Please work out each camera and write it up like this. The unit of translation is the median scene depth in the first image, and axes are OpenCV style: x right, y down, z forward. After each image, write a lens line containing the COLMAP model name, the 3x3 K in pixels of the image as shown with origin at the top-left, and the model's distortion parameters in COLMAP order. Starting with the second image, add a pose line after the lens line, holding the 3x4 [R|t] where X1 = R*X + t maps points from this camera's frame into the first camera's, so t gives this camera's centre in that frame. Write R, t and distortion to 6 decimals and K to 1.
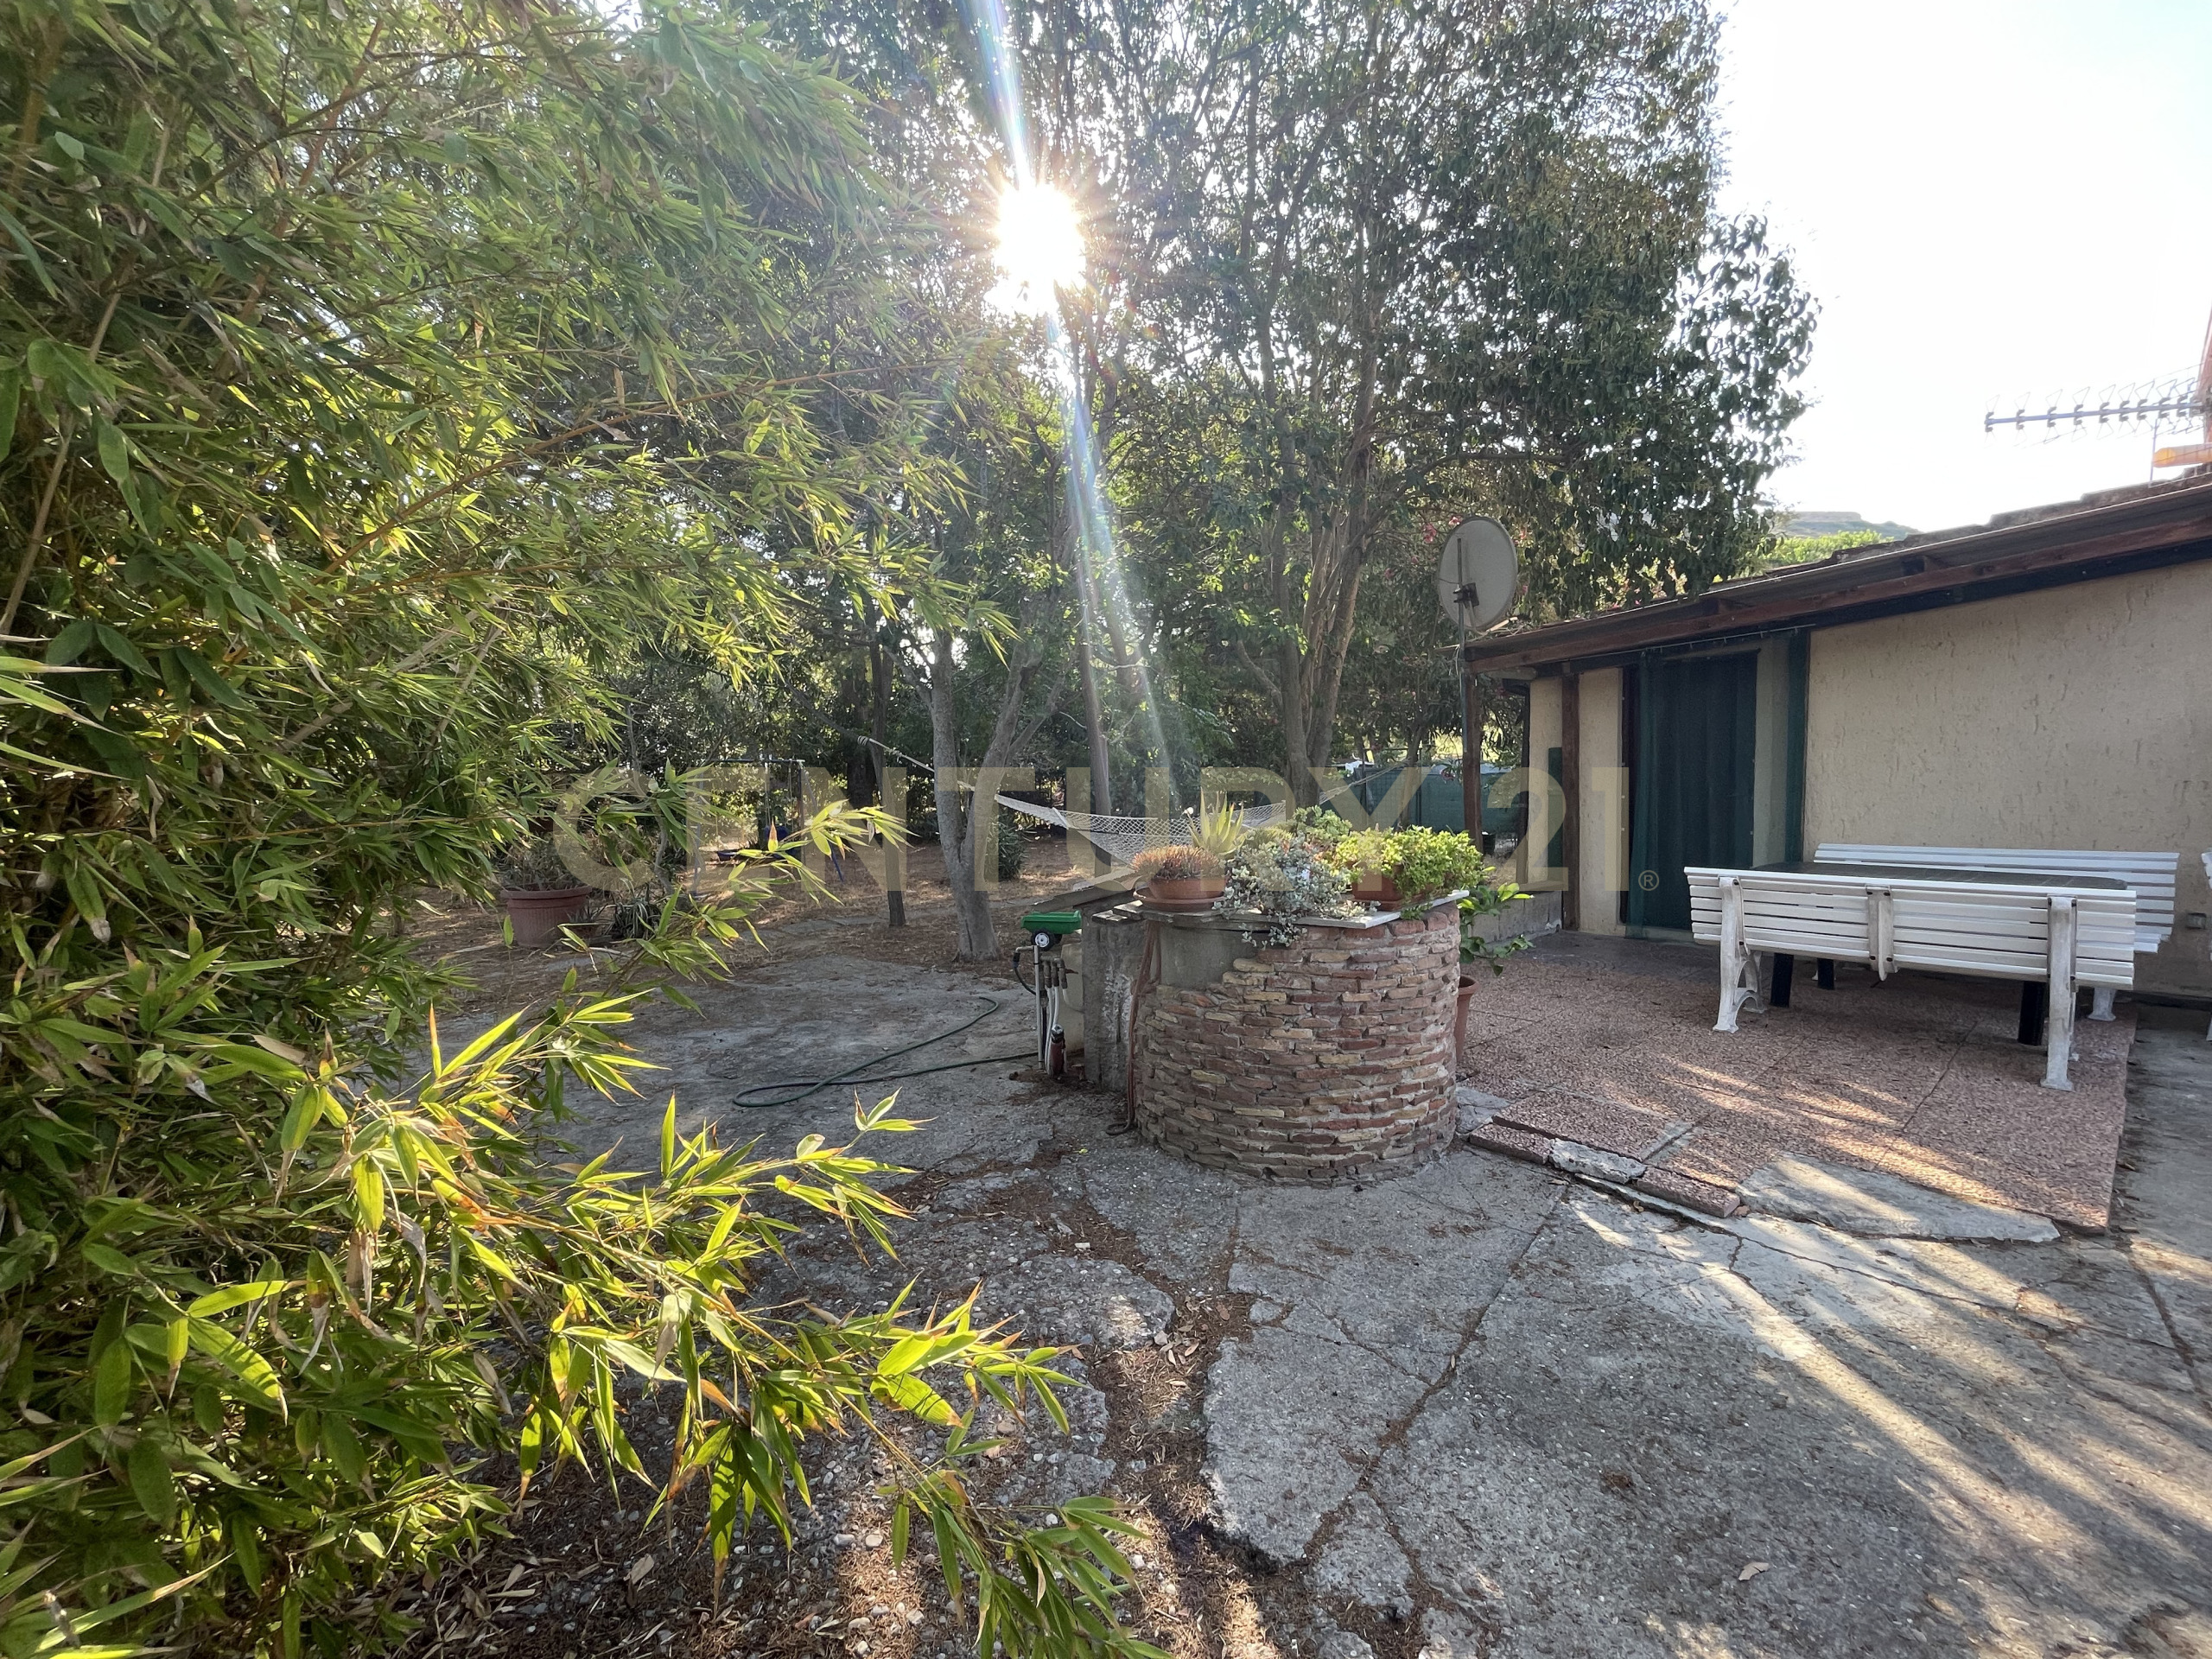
lens RADIAL K [[884.9, 0, 1101.5], [0, 884.9, 828.0], [0, 0, 1]] dist [0.000102, -0.000695]
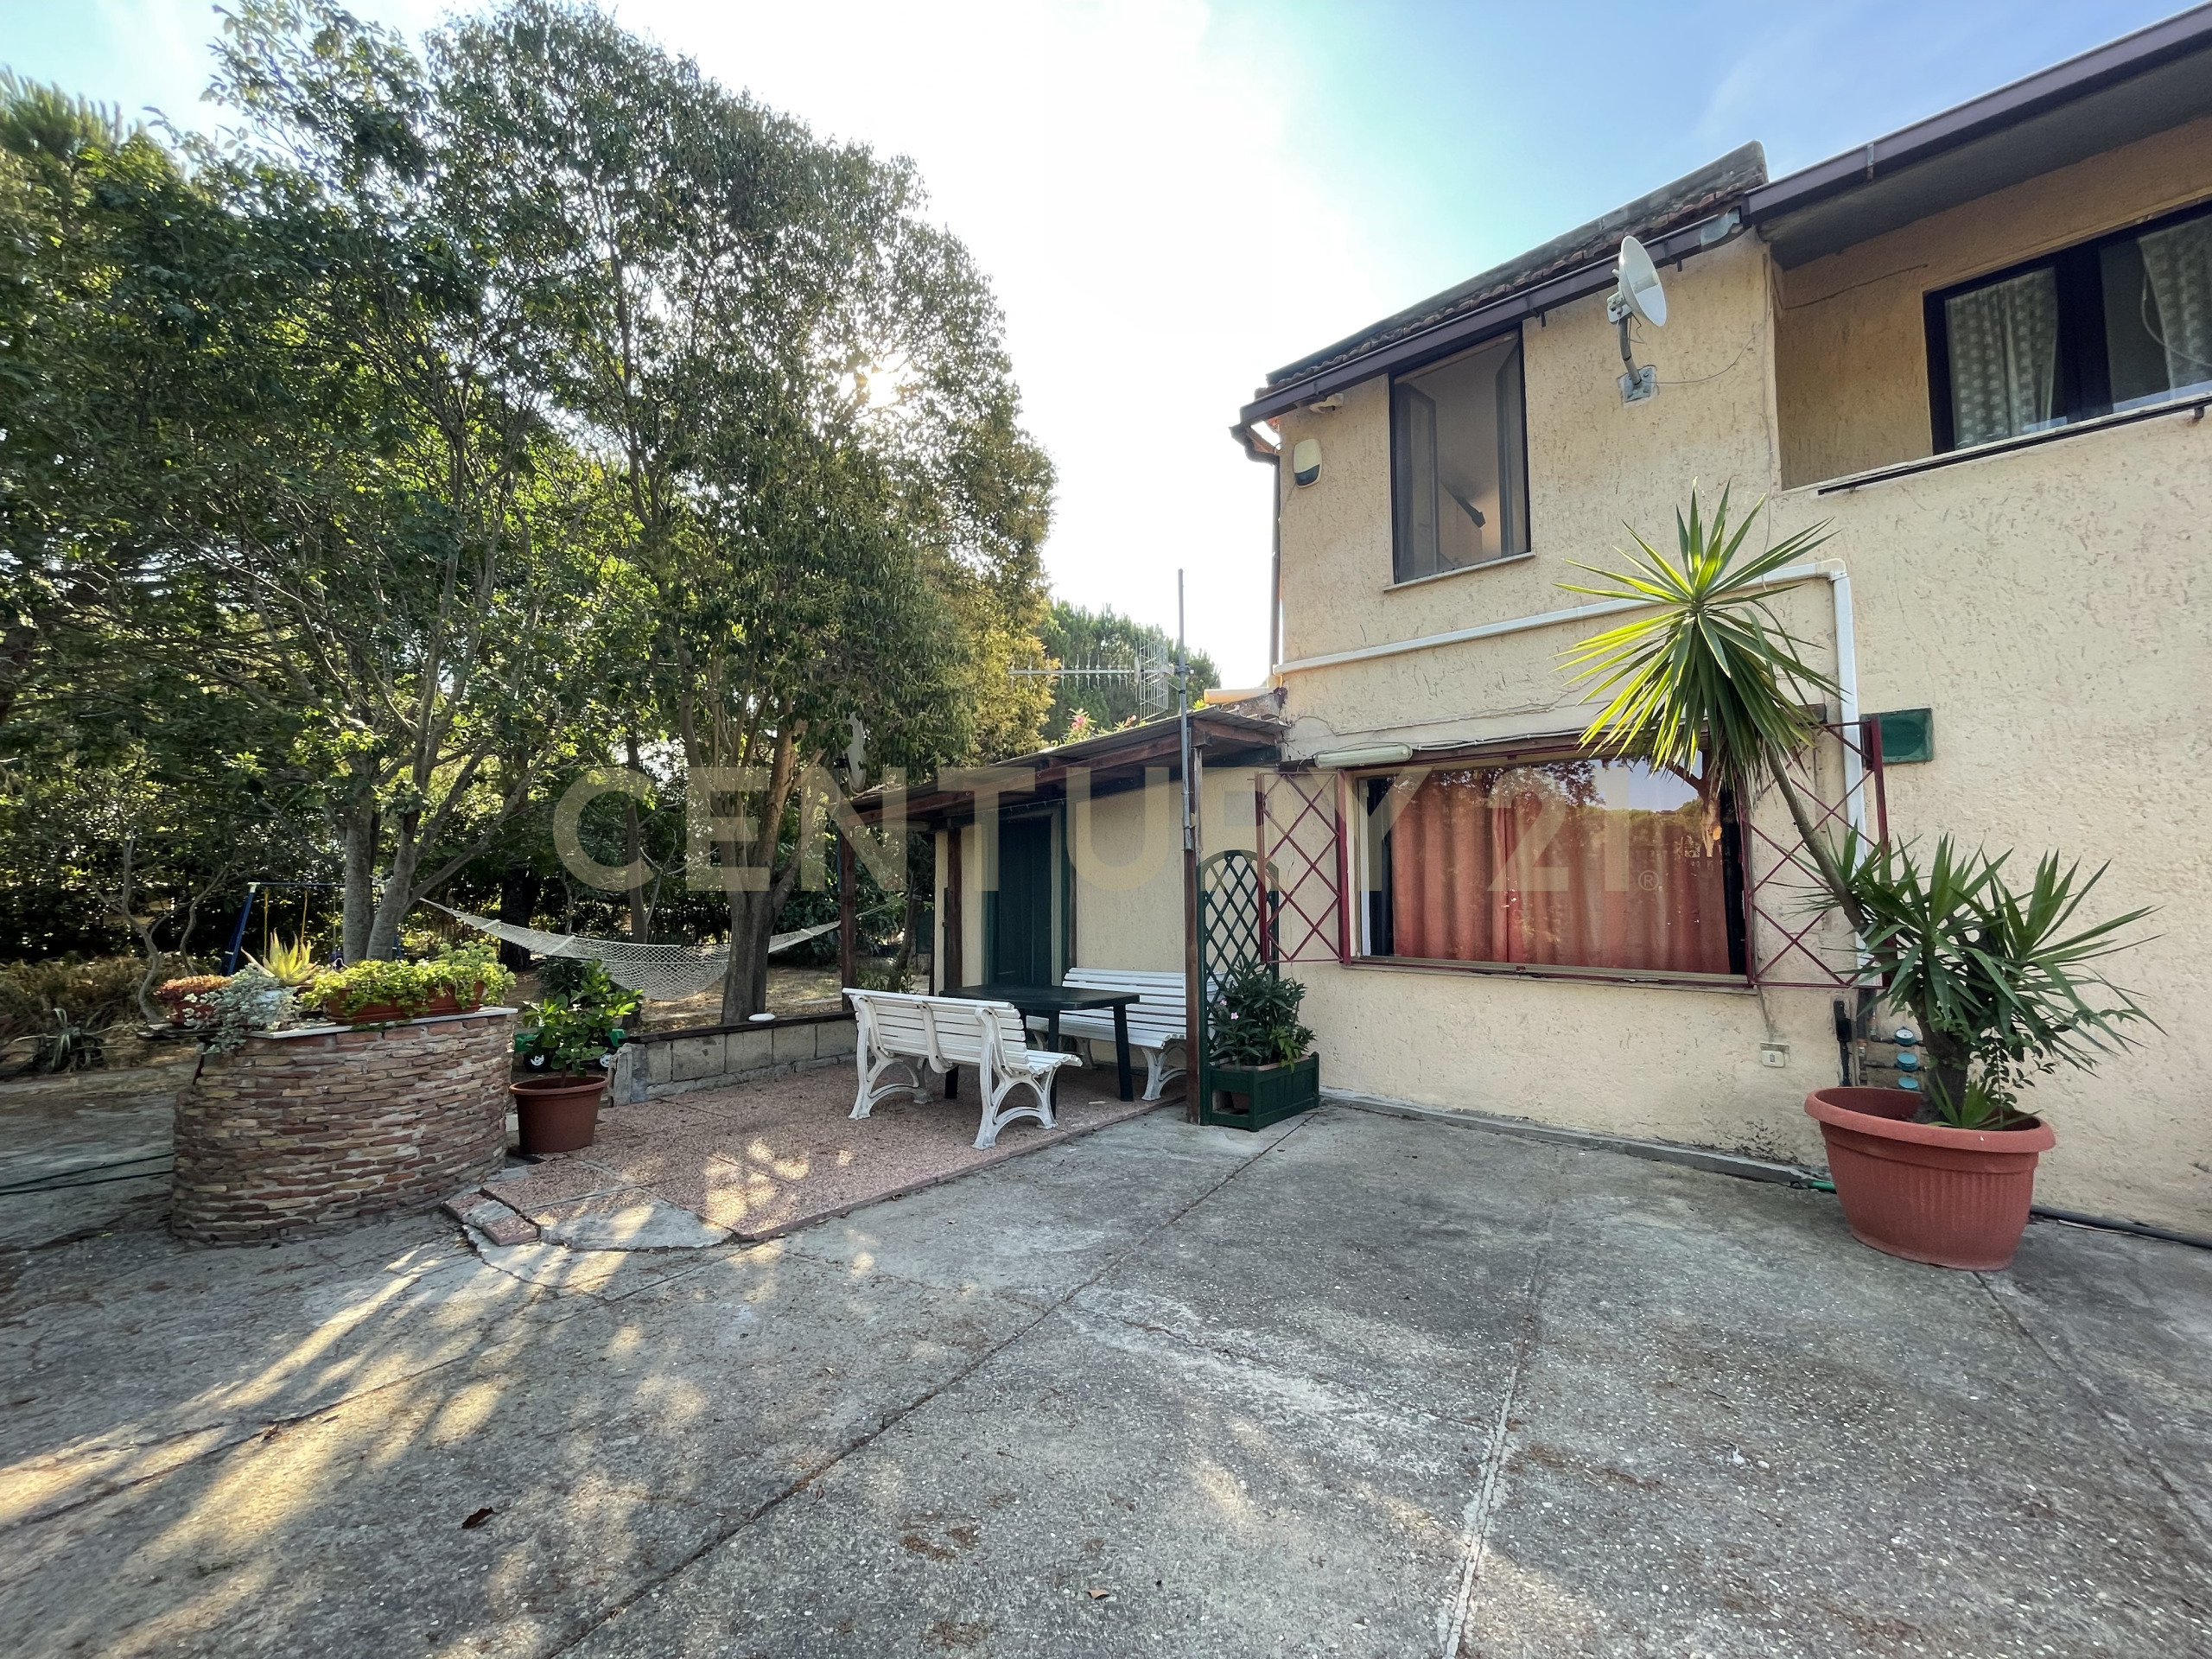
lens RADIAL K [[884.9, 0, 1115.5], [0, 884.9, 831.2], [0, 0, 1]] dist [0.000102, -0.000695]
pose [[0.985101, 0.019435, 0.170874, 1.249774], [0.004407, 0.990415, -0.138055, -0.006588], [-0.171919, 0.136752, 0.975573, -0.540430]]
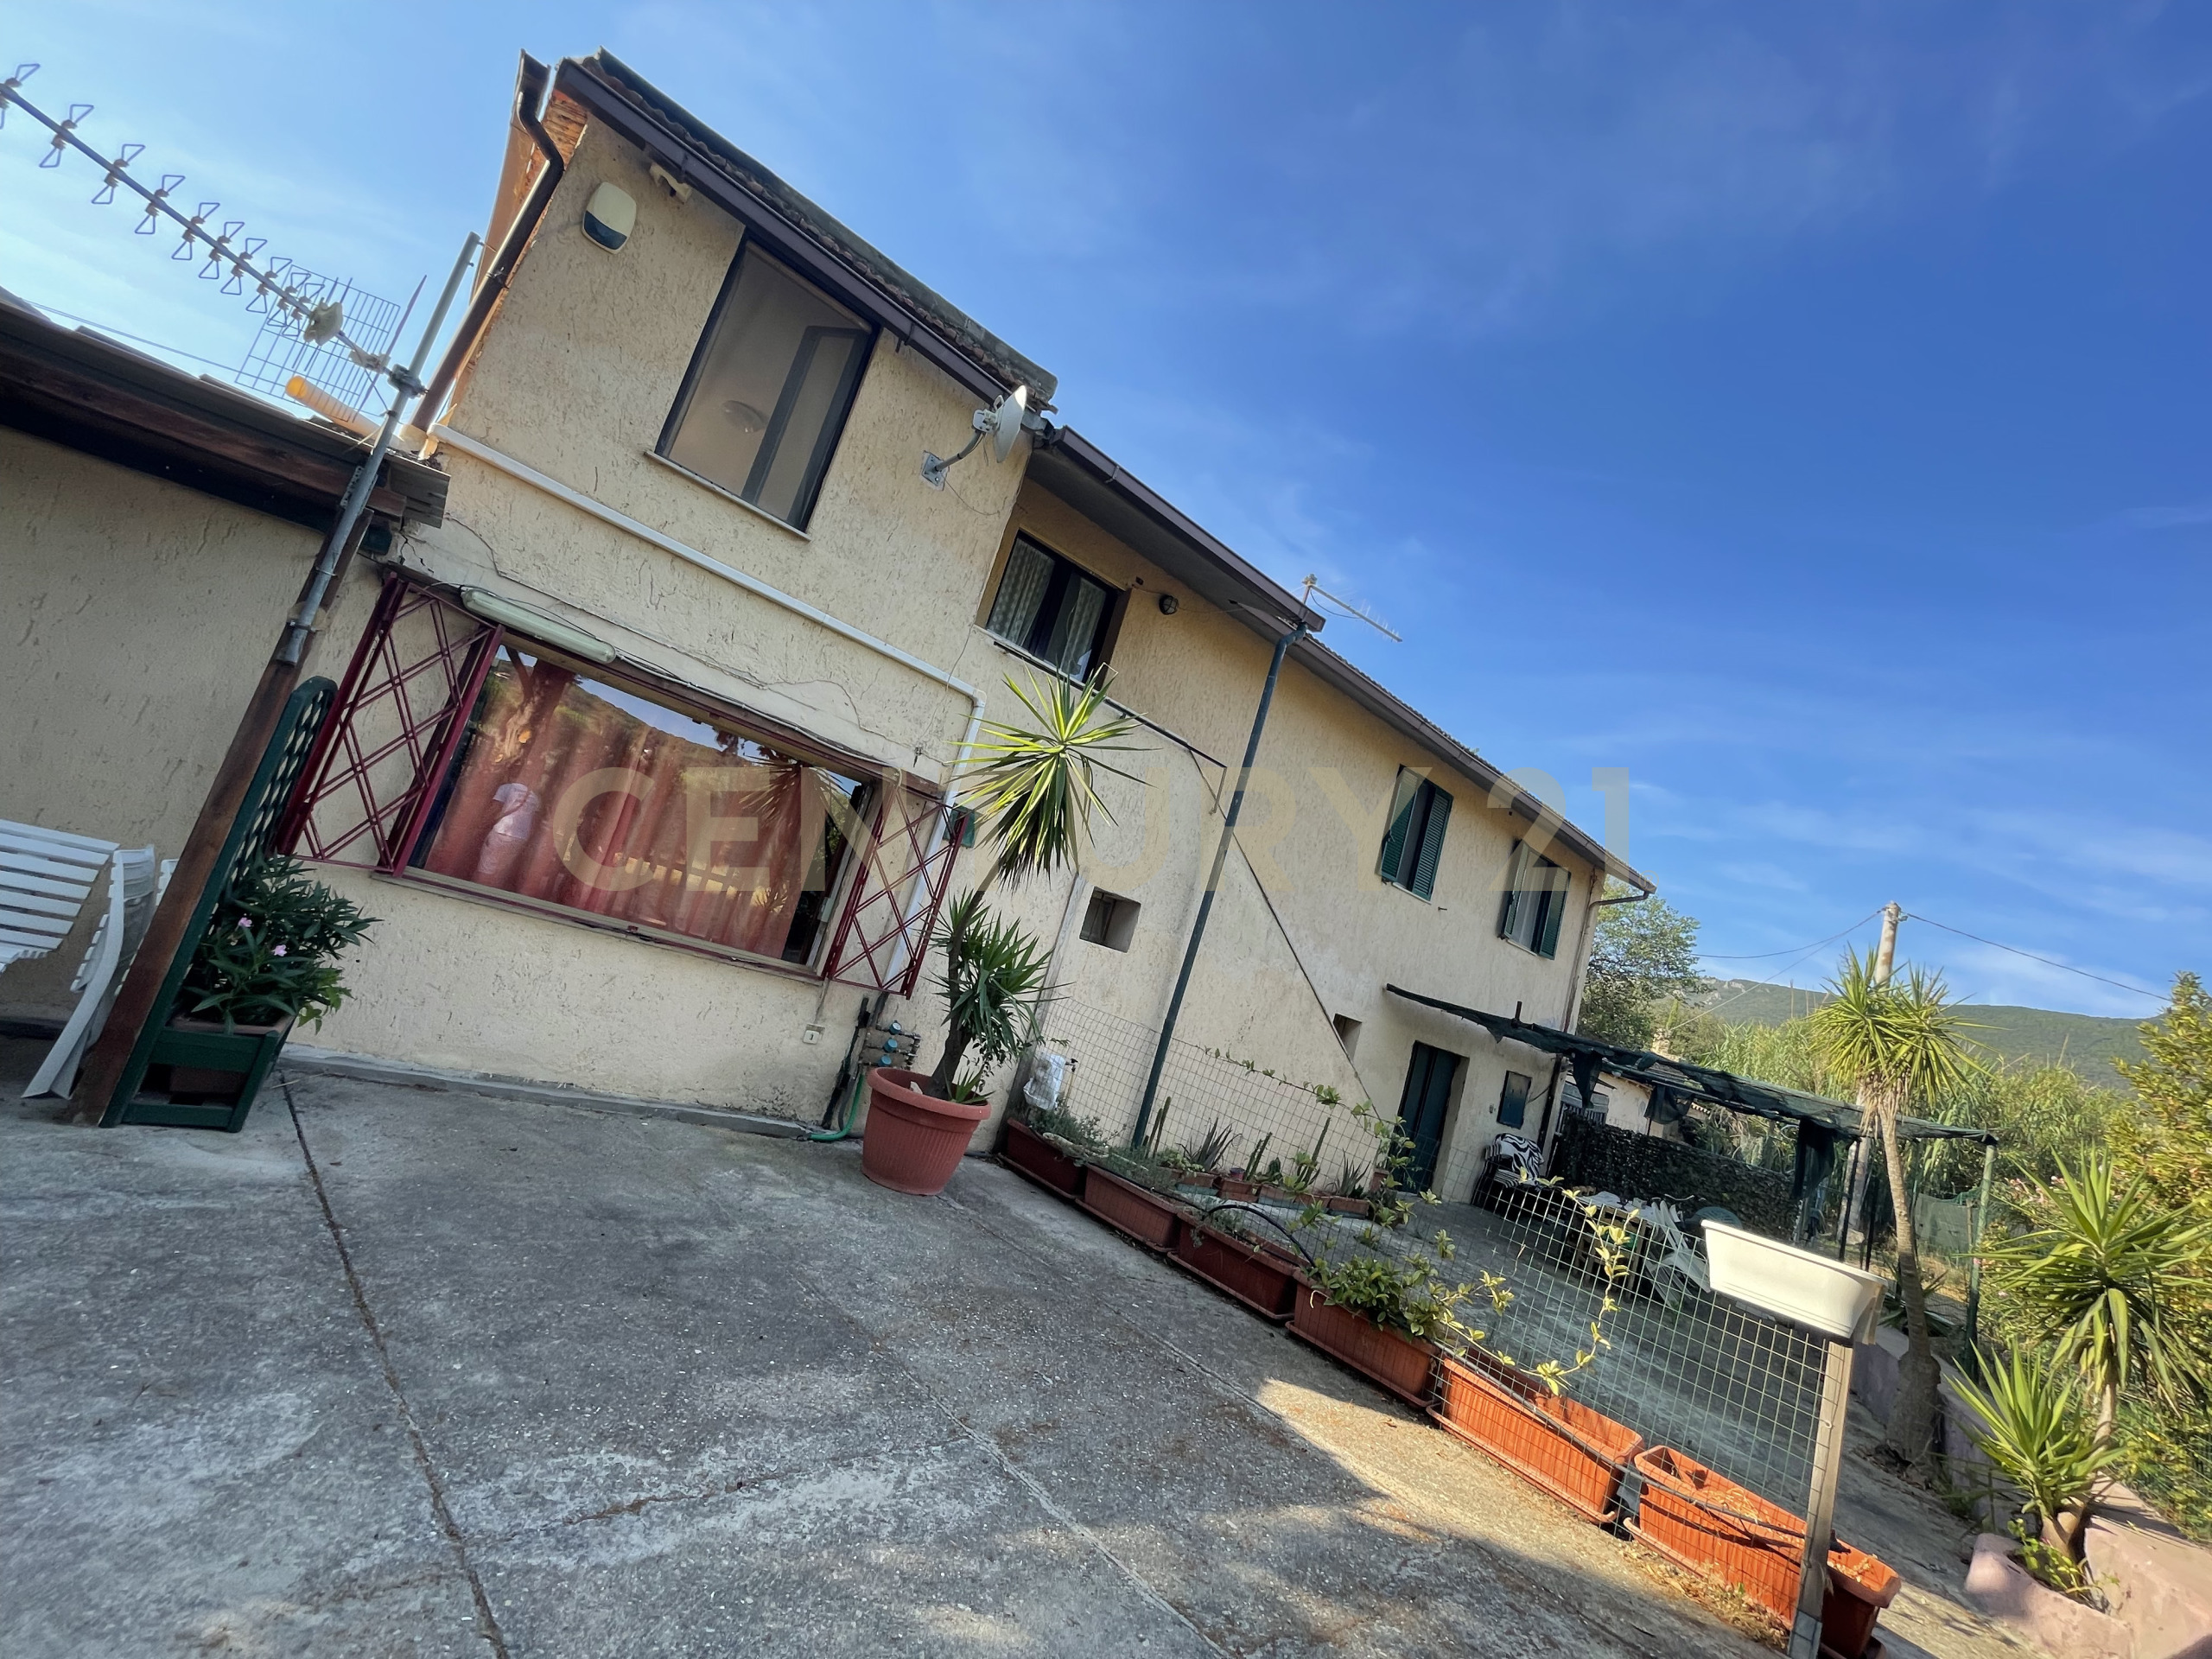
lens RADIAL K [[884.9, 0, 1098.6], [0, 884.9, 830.8], [0, 0, 1]] dist [0.000102, -0.000695]
pose [[0.024780, 0.179955, 0.983363, 0.715407], [-0.216251, 0.961339, -0.170476, -0.057561], [-0.976023, -0.208429, 0.062737, 0.195901]]
